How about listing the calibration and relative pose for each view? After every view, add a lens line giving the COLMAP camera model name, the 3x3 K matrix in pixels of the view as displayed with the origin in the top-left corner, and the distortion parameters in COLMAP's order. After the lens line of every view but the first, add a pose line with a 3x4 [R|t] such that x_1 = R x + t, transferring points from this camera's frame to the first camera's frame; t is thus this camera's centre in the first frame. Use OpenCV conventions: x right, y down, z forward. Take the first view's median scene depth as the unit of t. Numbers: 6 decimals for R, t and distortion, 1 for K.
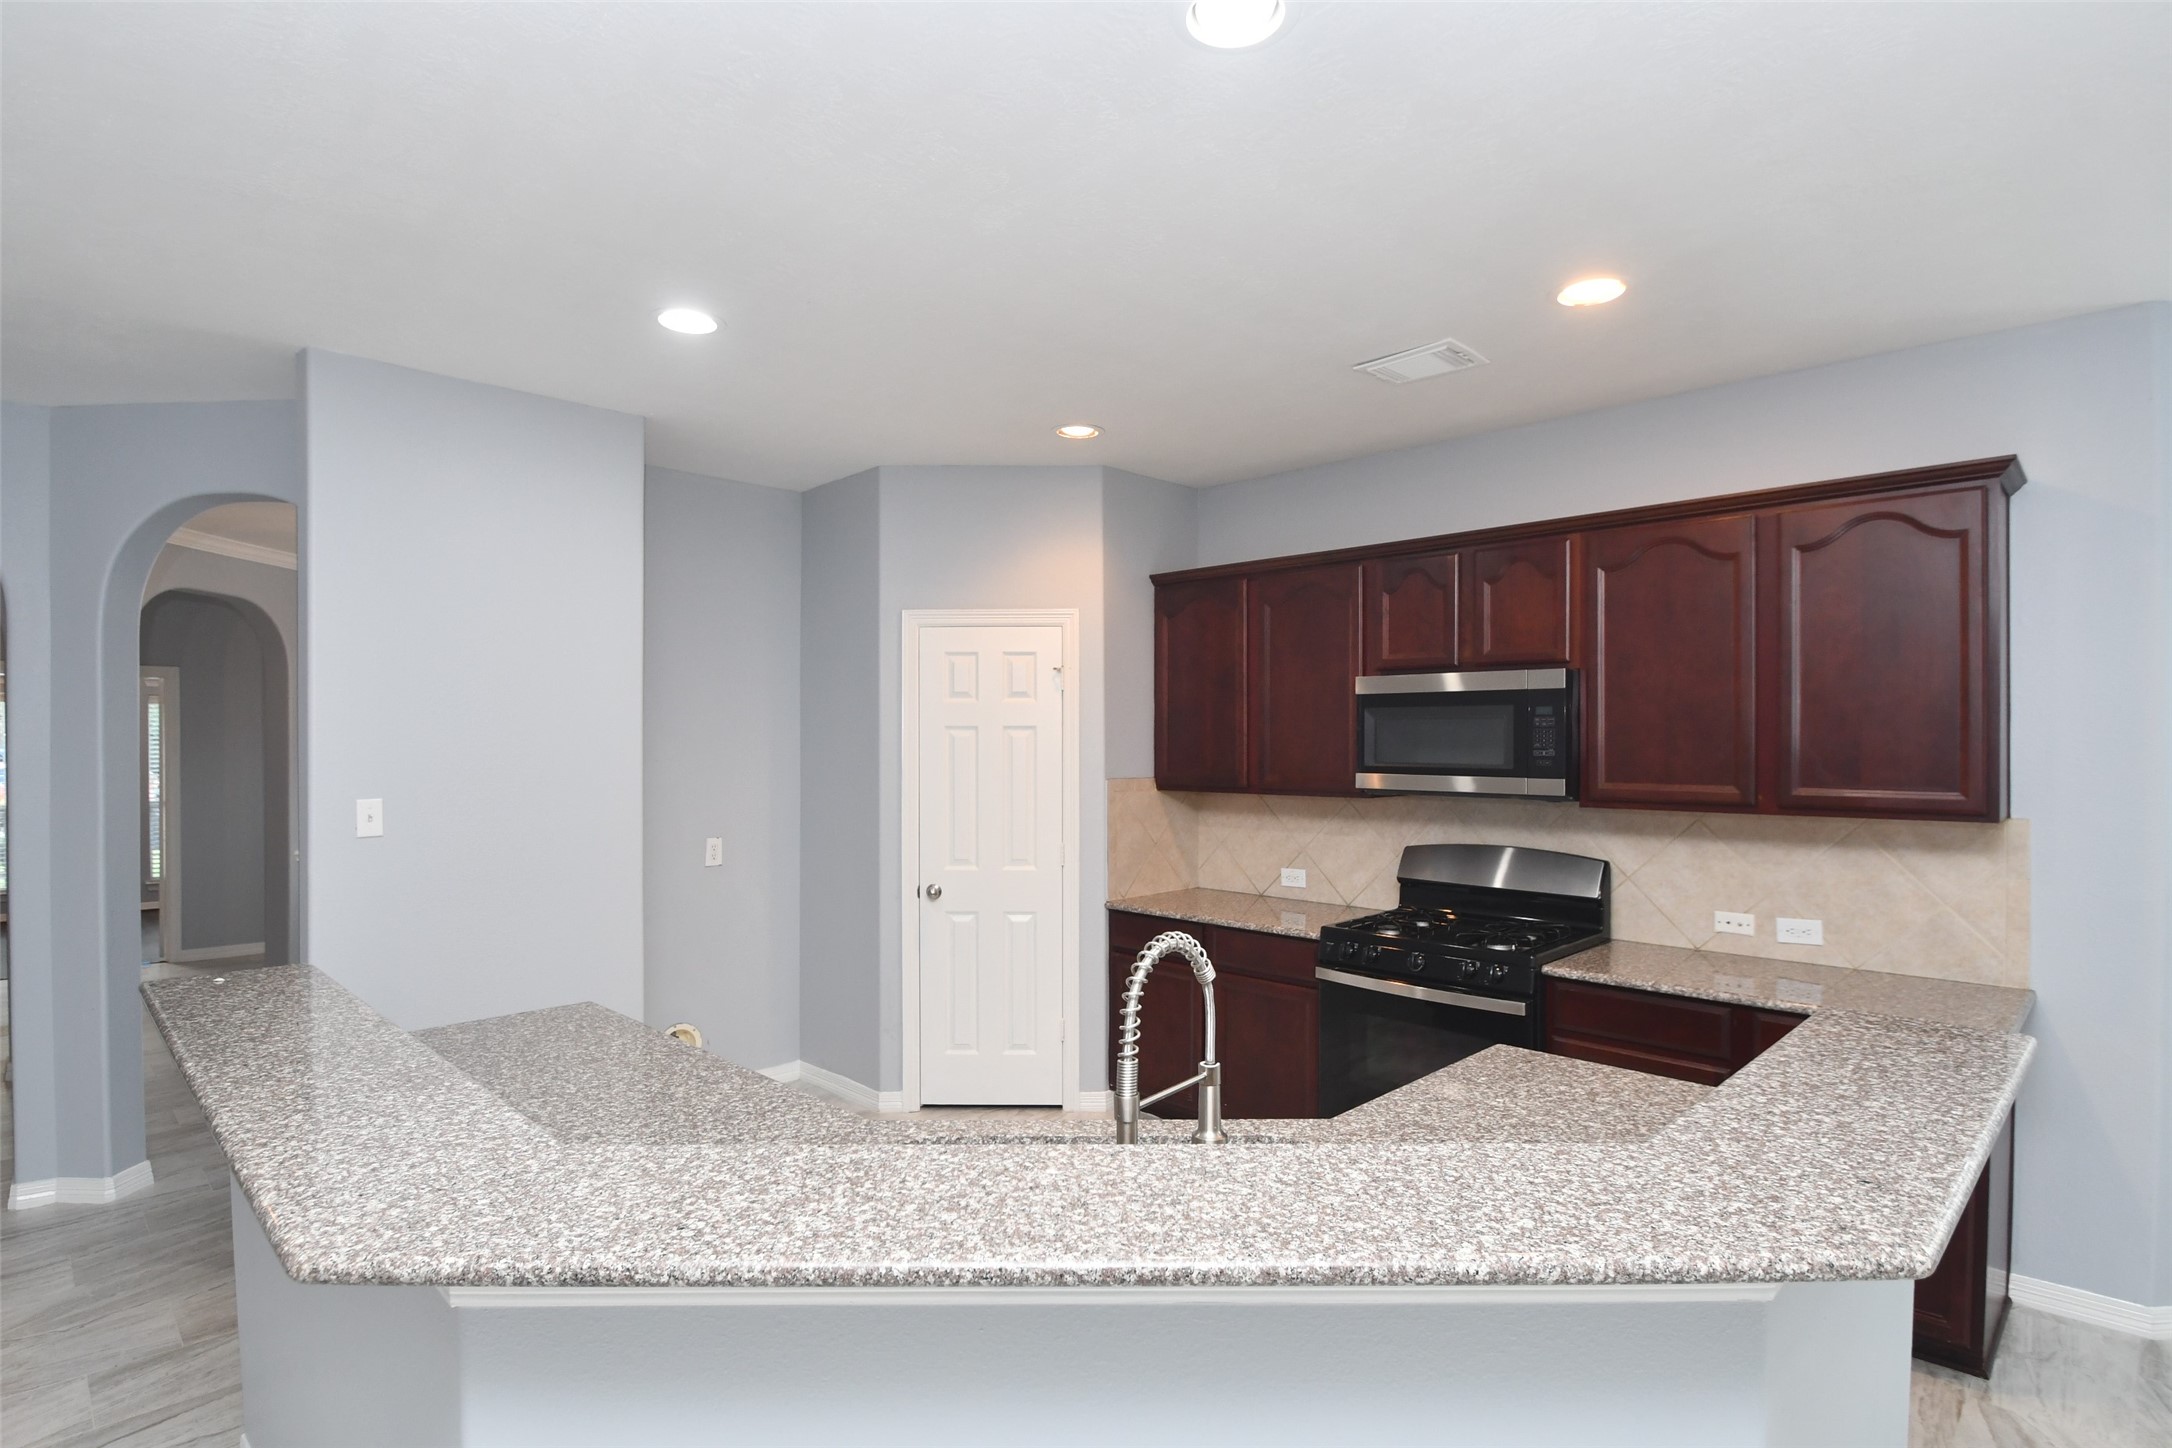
lens RADIAL K [[1092.9, 0, 1065.6], [0, 1092.9, 738.6], [0, 0, 1]] dist [-0.009852, -0.000158]
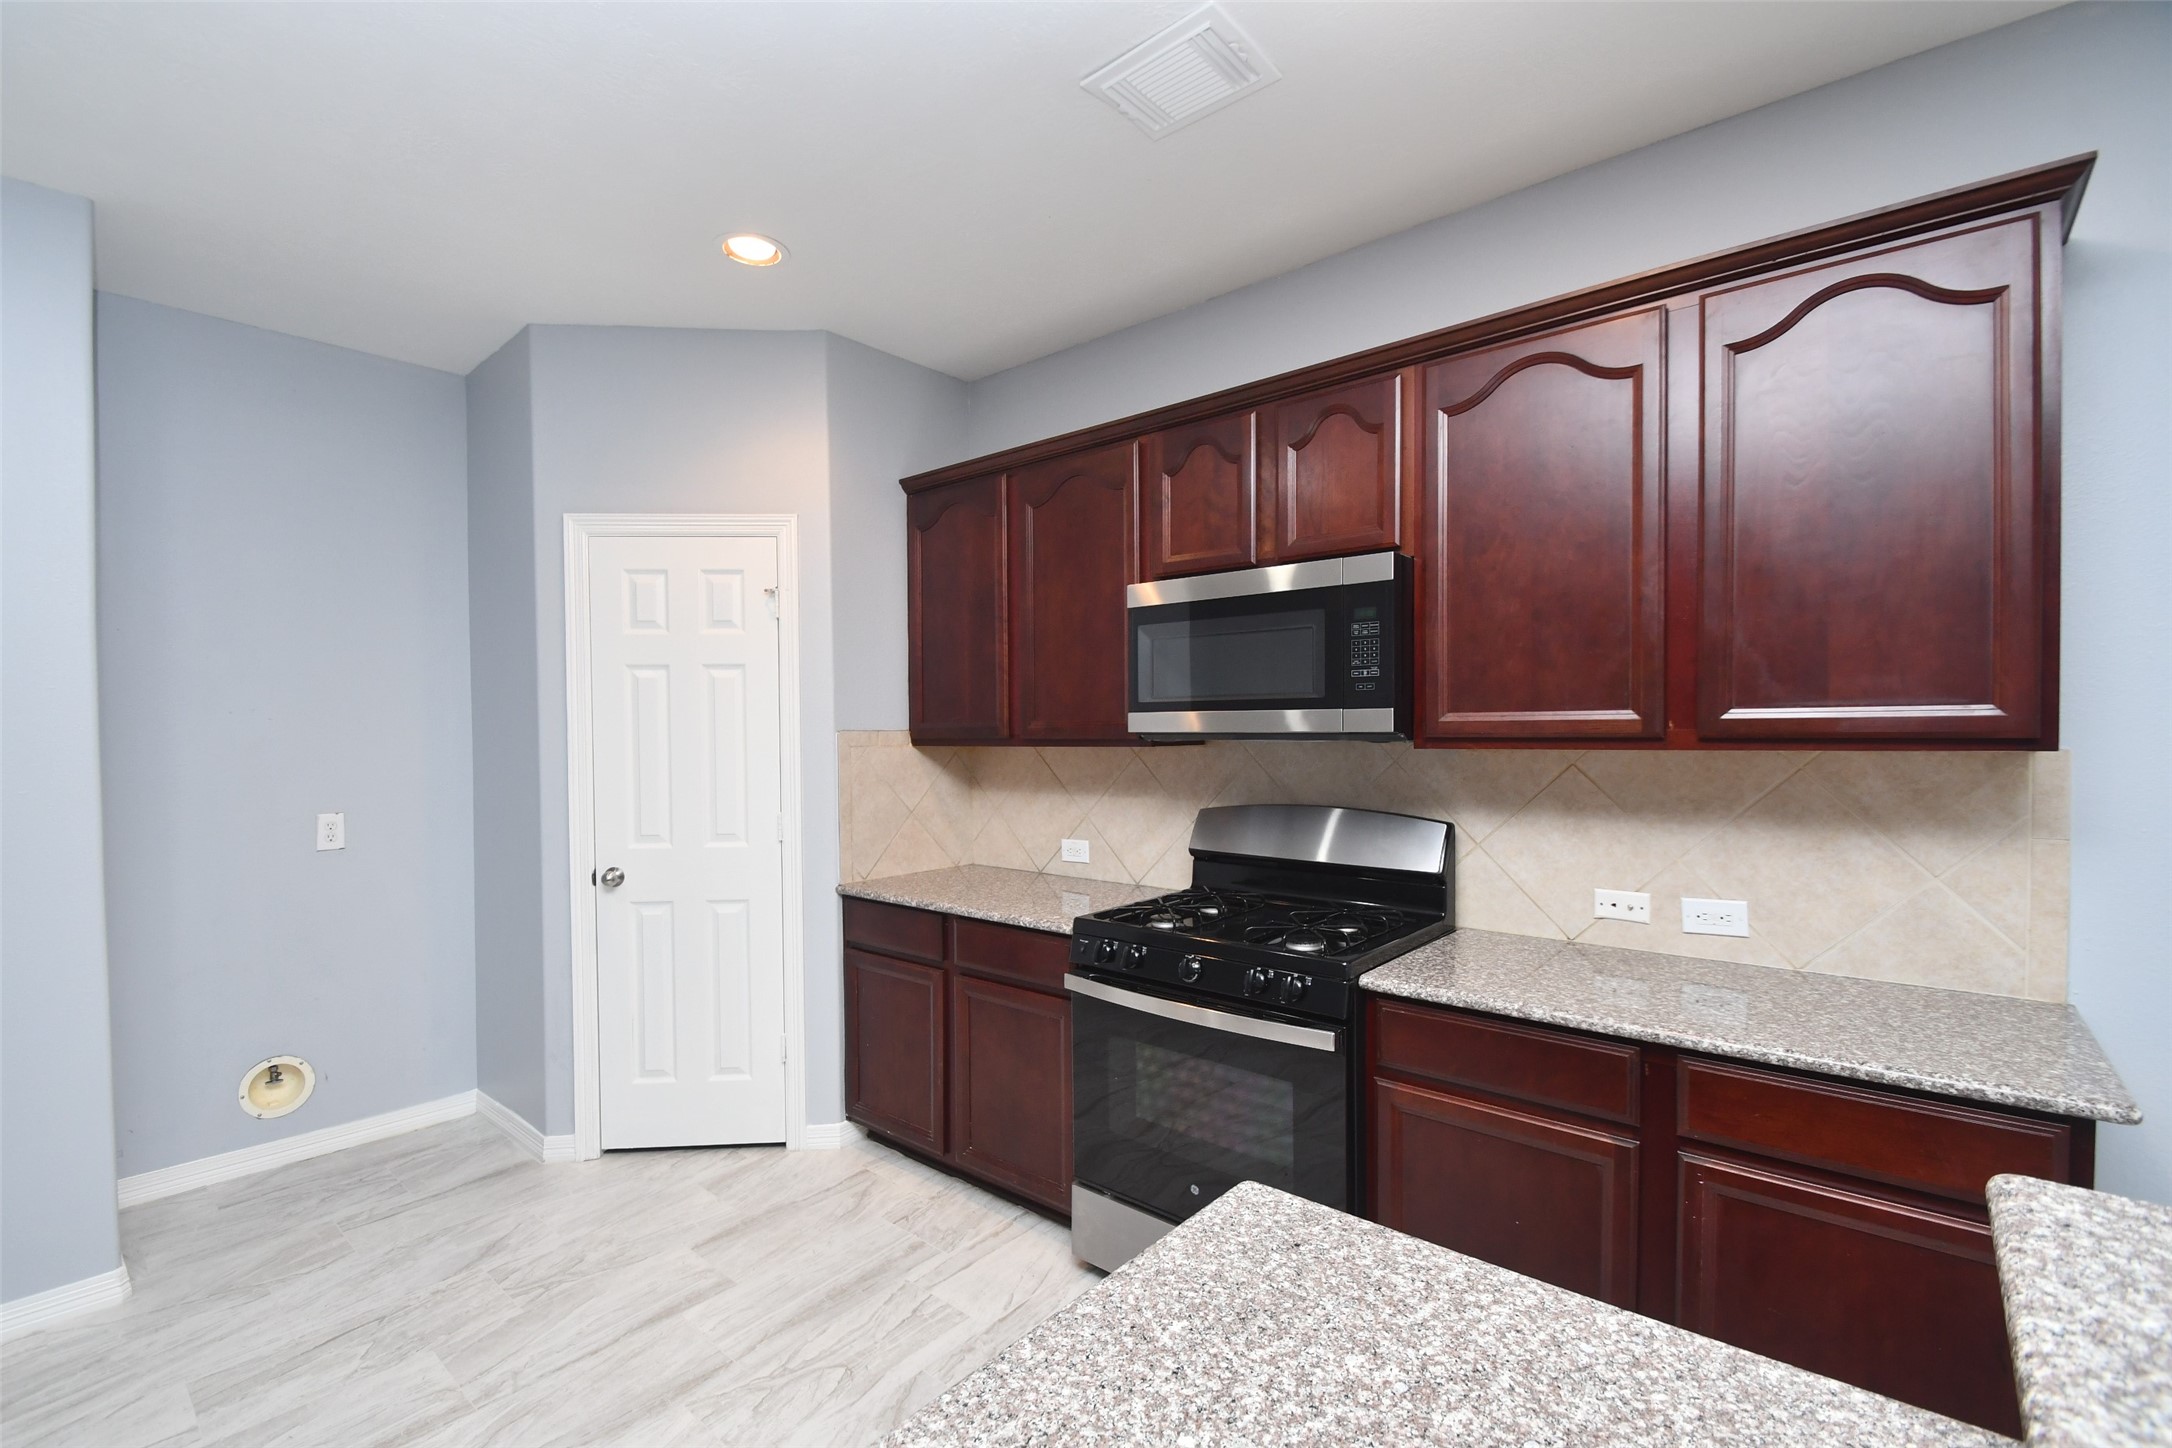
lens RADIAL K [[951.7, 0, 1060.6], [0, 951.7, 745.6], [0, 0, 1]] dist [0.007517, -0.008443]
pose [[0.997146, -0.010224, 0.074798, 0.173072], [0.008804, 0.999775, 0.019289, 0.042196], [-0.074979, -0.018575, 0.997012, 0.352275]]
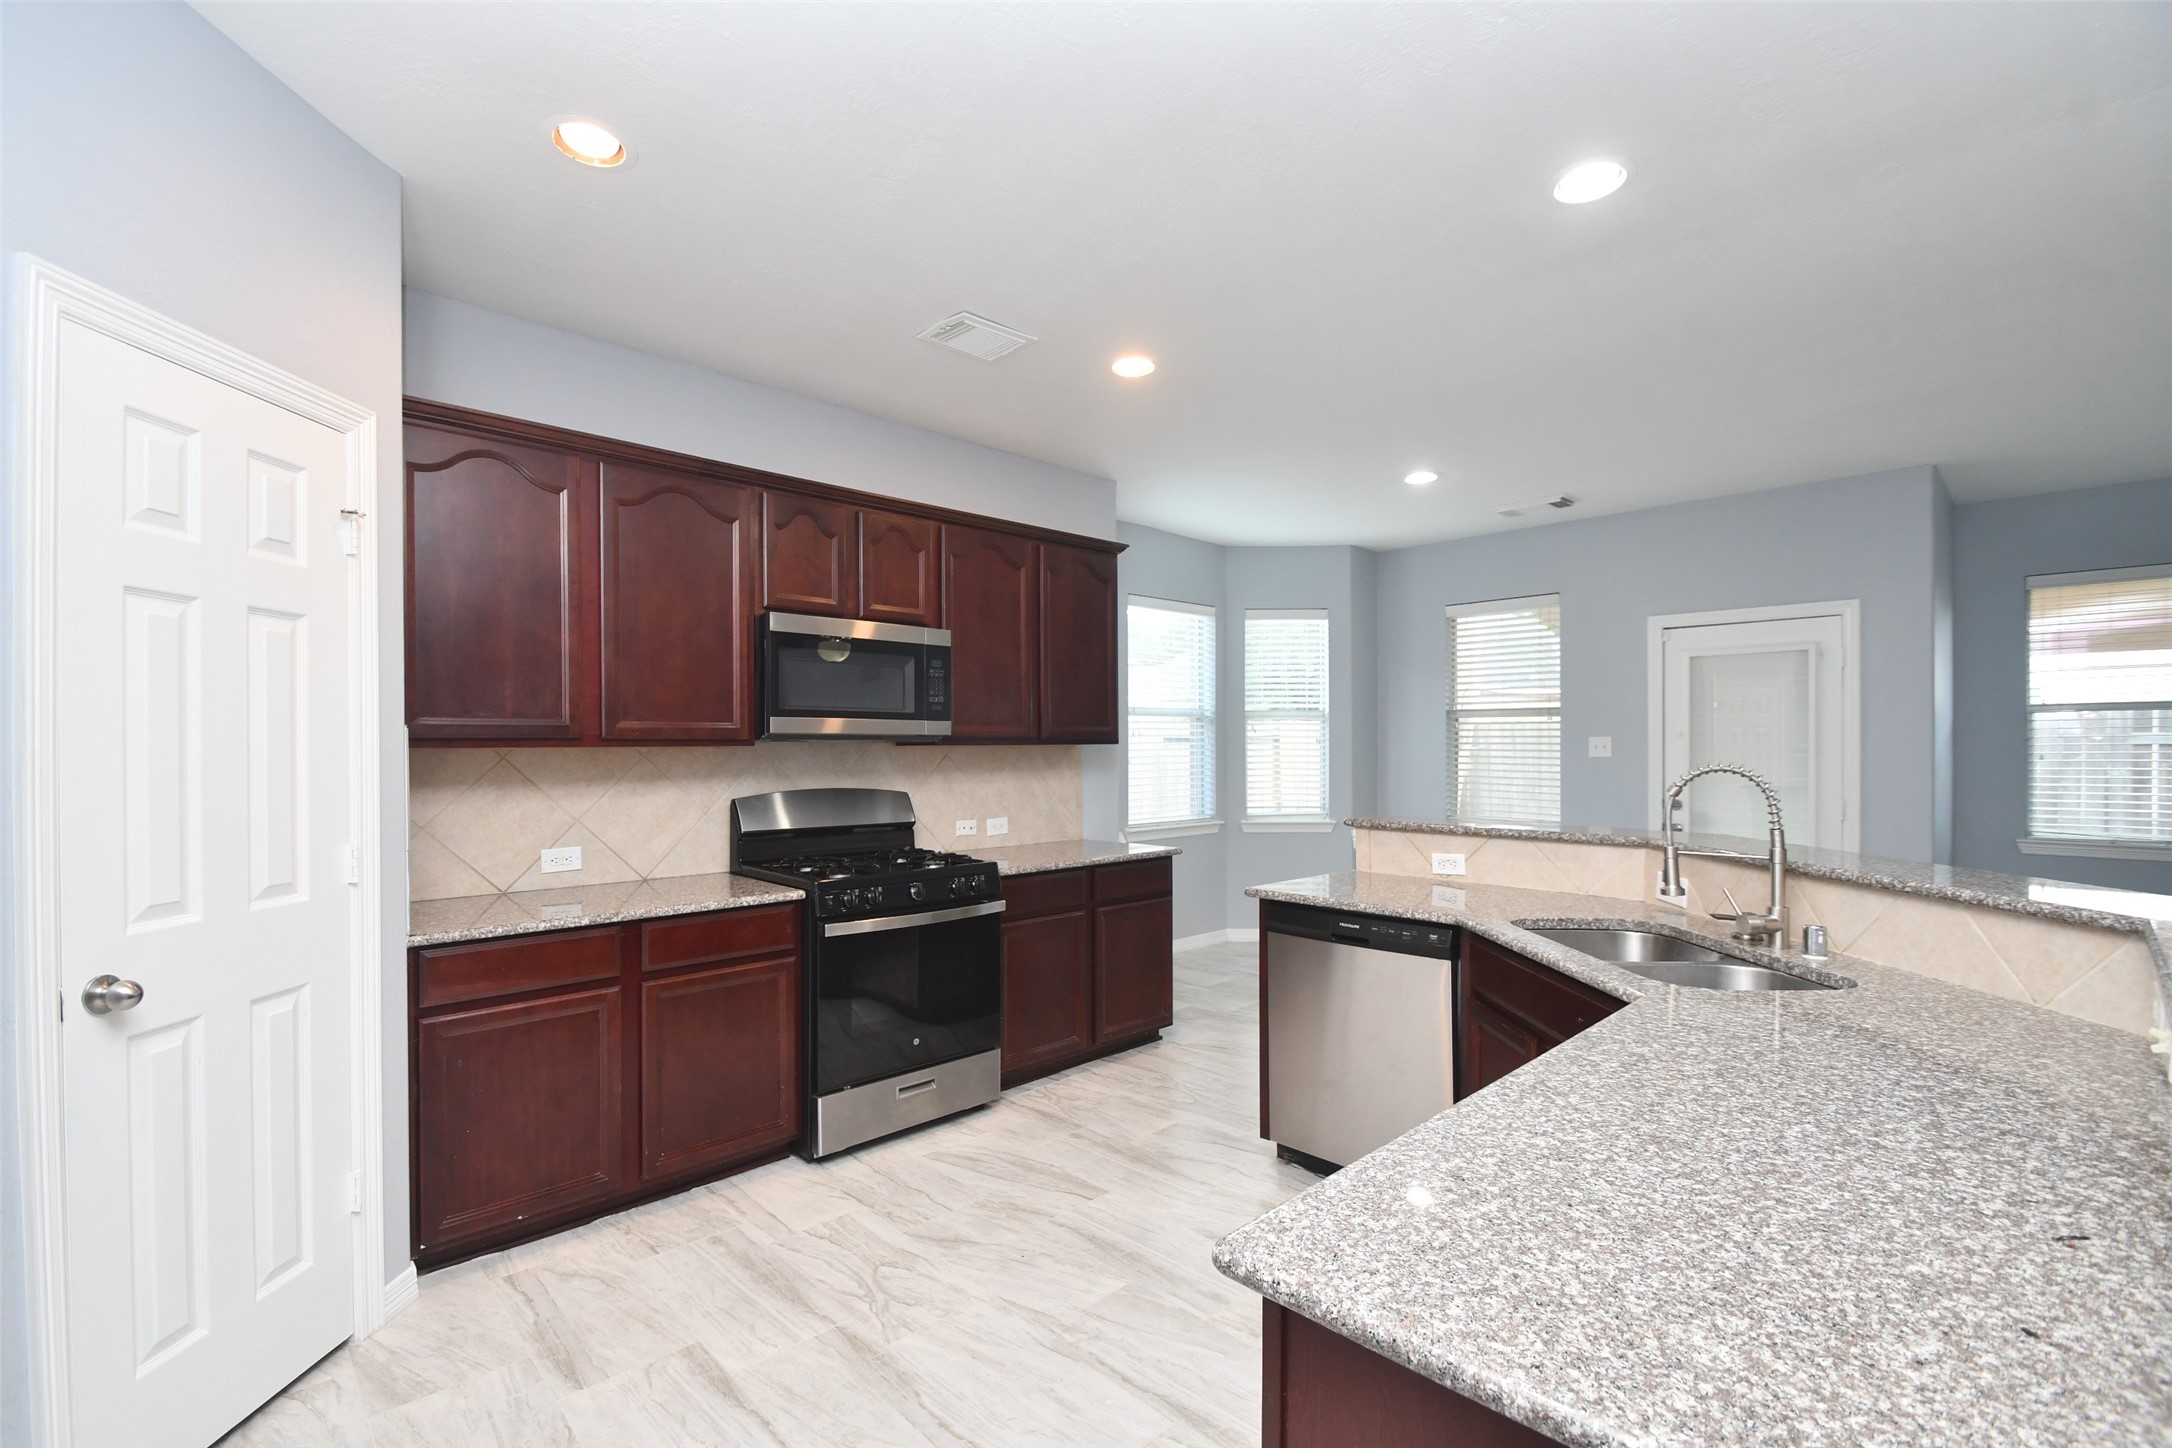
lens RADIAL K [[949.4, 0, 1060.2], [0, 949.4, 748.1], [0, 0, 1]] dist [0.018105, -0.017128]
pose [[0.028463, -0.000874, 0.999594, -0.534433], [0.001319, 0.999999, 0.000836, 0.058769], [-0.999594, 0.001295, 0.028464, 0.751107]]
